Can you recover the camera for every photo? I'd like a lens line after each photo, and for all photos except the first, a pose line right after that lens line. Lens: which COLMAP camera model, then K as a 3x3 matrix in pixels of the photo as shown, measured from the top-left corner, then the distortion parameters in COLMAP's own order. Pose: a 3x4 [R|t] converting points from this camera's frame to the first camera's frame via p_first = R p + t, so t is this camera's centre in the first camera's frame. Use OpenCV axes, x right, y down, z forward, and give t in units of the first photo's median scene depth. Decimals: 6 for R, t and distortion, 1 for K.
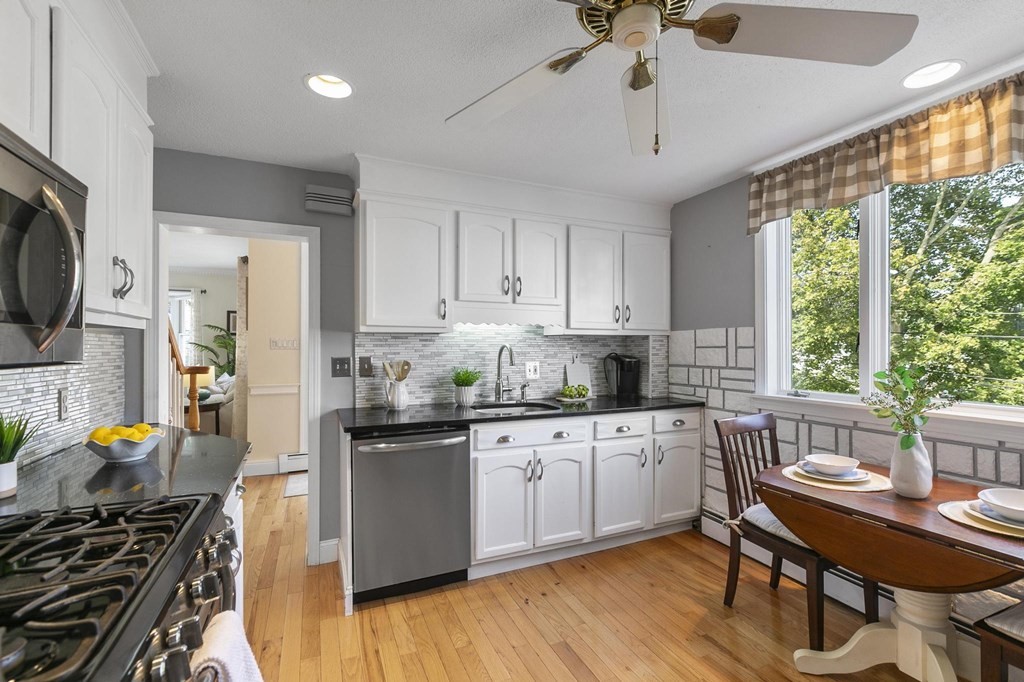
lens RADIAL K [[465.6, 0, 512.7], [0, 465.6, 341.1], [0, 0, 1]] dist [0.001292, -0.000365]
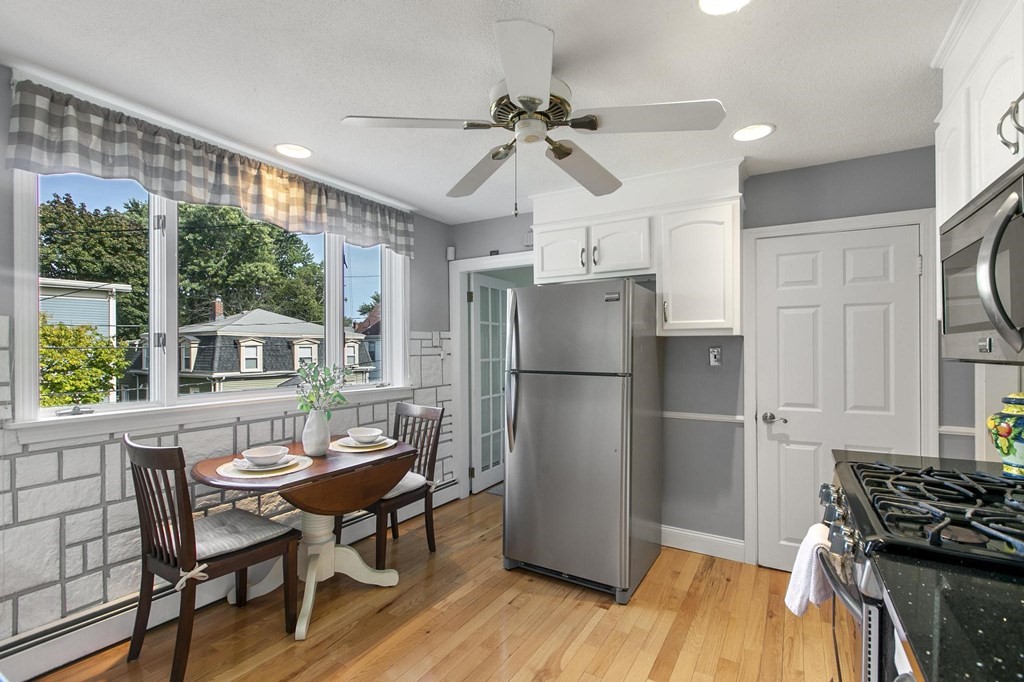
lens RADIAL K [[465.6, 0, 511.9], [0, 465.6, 350.4], [0, 0, 1]] dist [0.001292, -0.000365]
pose [[-0.583259, -0.001991, 0.812284, -0.475024], [-0.007032, 0.999972, -0.002598, 0.014281], [-0.812256, -0.007227, -0.583256, 1.019052]]
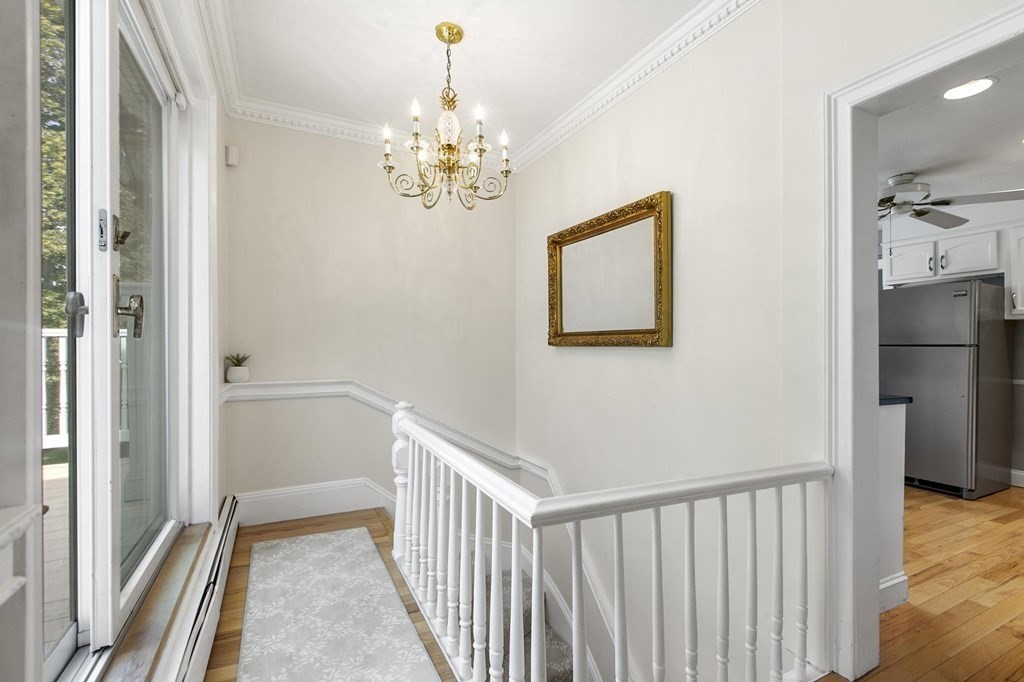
lens RADIAL K [[465.6, 0, 511.6], [0, 465.6, 339.1], [0, 0, 1]] dist [0.001292, -0.000365]
pose [[-0.081154, -0.007835, 0.996671, -0.726589], [-0.006184, 0.999954, 0.007357, 0.022115], [-0.996682, -0.005566, -0.081199, 1.310852]]
